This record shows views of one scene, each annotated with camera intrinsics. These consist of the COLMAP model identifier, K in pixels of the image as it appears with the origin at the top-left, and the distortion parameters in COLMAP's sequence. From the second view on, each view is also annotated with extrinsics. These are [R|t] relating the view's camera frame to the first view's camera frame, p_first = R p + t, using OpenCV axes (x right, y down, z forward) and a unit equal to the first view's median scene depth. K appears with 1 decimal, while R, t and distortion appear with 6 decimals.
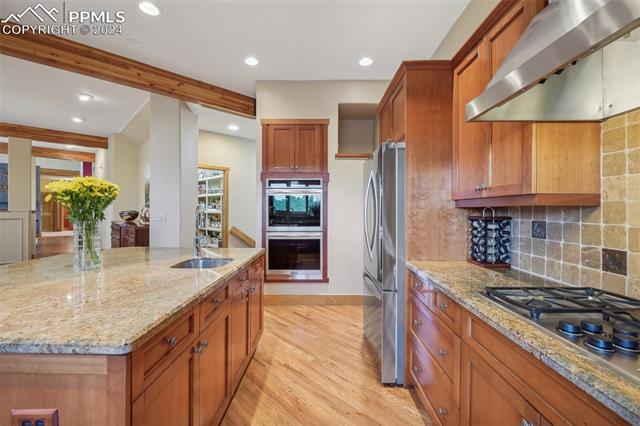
lens RADIAL K [[283.3, 0, 318.9], [0, 283.3, 212.7], [0, 0, 1]] dist [-0.001499, 0.000202]
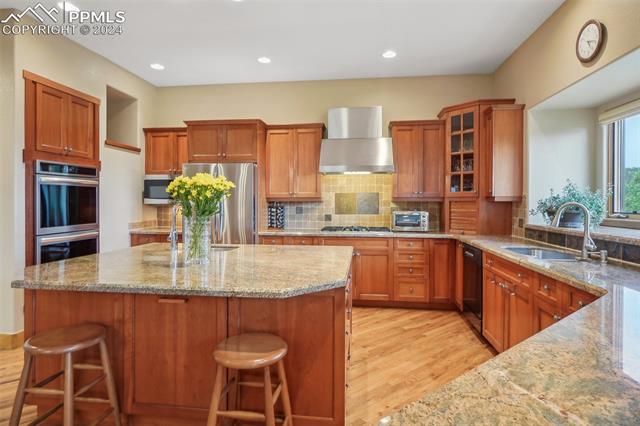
lens RADIAL K [[331.9, 0, 318.2], [0, 331.9, 206.8], [0, 0, 1]] dist [-0.014060, -0.000792]
pose [[0.097939, -0.026476, 0.994840, -1.709351], [0.007953, 0.999635, 0.025821, -0.036867], [-0.995161, 0.005383, 0.098113, 0.431372]]
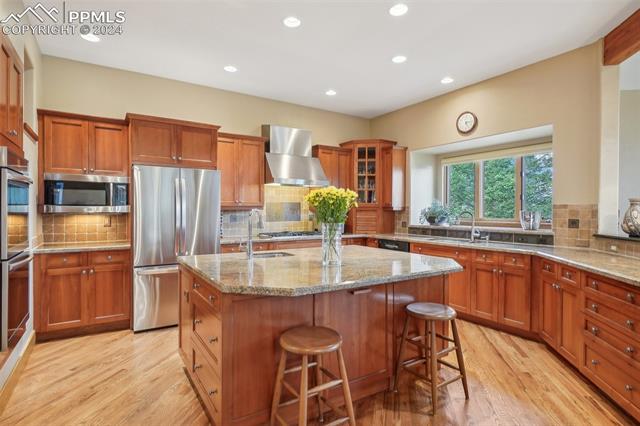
lens RADIAL K [[331.9, 0, 315.7], [0, 331.9, 214.5], [0, 0, 1]] dist [-0.014060, -0.000792]
pose [[-0.554267, -0.024575, 0.831976, -1.702636], [-0.003760, 0.999628, 0.027022, -0.048684], [-0.832330, 0.011850, -0.554154, 1.629045]]
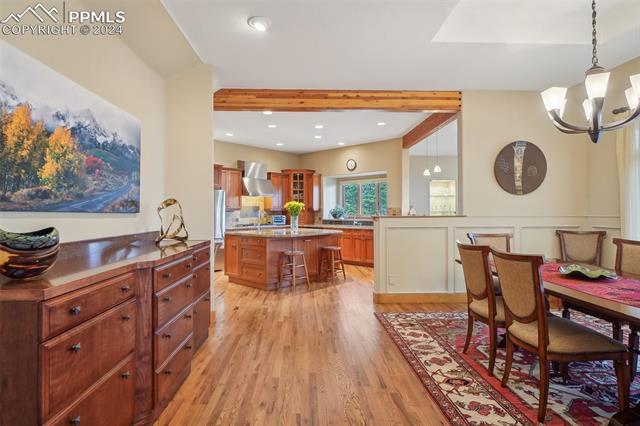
lens RADIAL K [[331.9, 0, 315.6], [0, 331.9, 210.4], [0, 0, 1]] dist [-0.014060, -0.000792]
pose [[-0.748464, -0.009008, 0.663115, -2.906023], [-0.000404, 0.999914, 0.013127, -0.075829], [-0.663176, 0.009557, -0.748403, 3.067303]]
